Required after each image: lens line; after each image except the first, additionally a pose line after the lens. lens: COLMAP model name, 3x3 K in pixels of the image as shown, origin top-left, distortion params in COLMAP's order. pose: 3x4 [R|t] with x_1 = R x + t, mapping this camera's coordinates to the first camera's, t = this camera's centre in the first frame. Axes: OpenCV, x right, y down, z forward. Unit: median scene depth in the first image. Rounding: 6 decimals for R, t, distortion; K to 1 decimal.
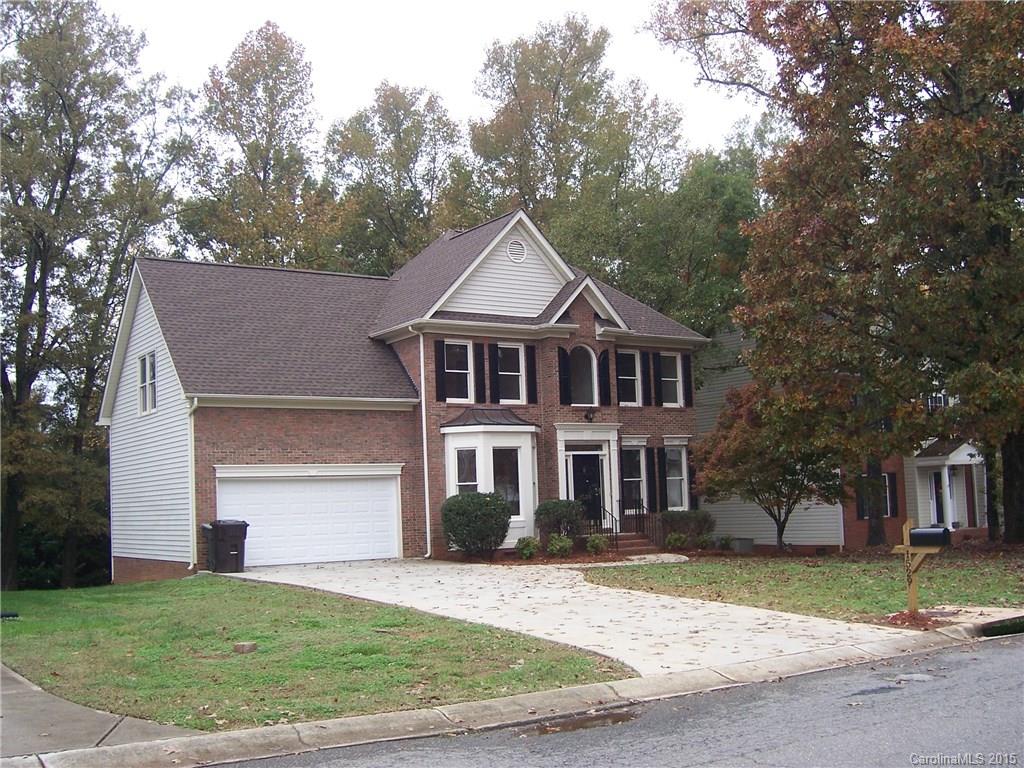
lens RADIAL K [[1154.0, 0, 512.0], [0, 1154.0, 384.0], [0, 0, 1]] dist [-0.178411, 0.198051]
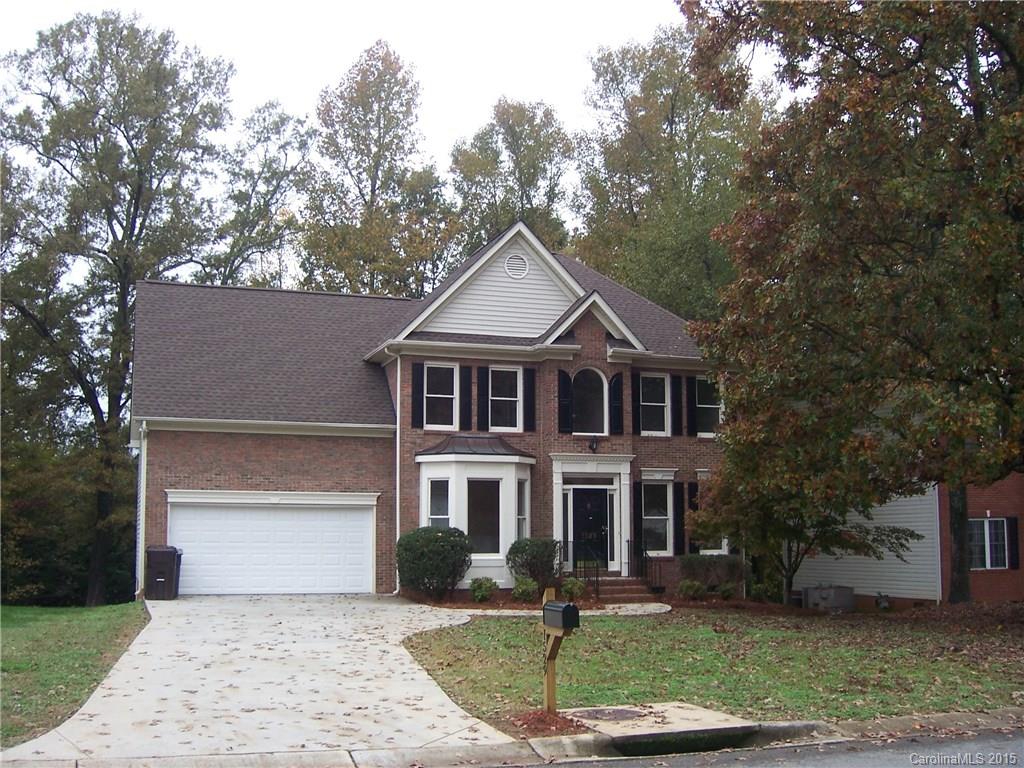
lens RADIAL K [[1154.0, 0, 512.0], [0, 1154.0, 384.0], [0, 0, 1]] dist [-0.178411, 0.198051]
pose [[0.965709, 0.001592, -0.259621, 0.243471], [-0.007598, 0.999726, -0.022131, -0.000504], [0.259514, 0.023345, 0.965457, 0.110743]]
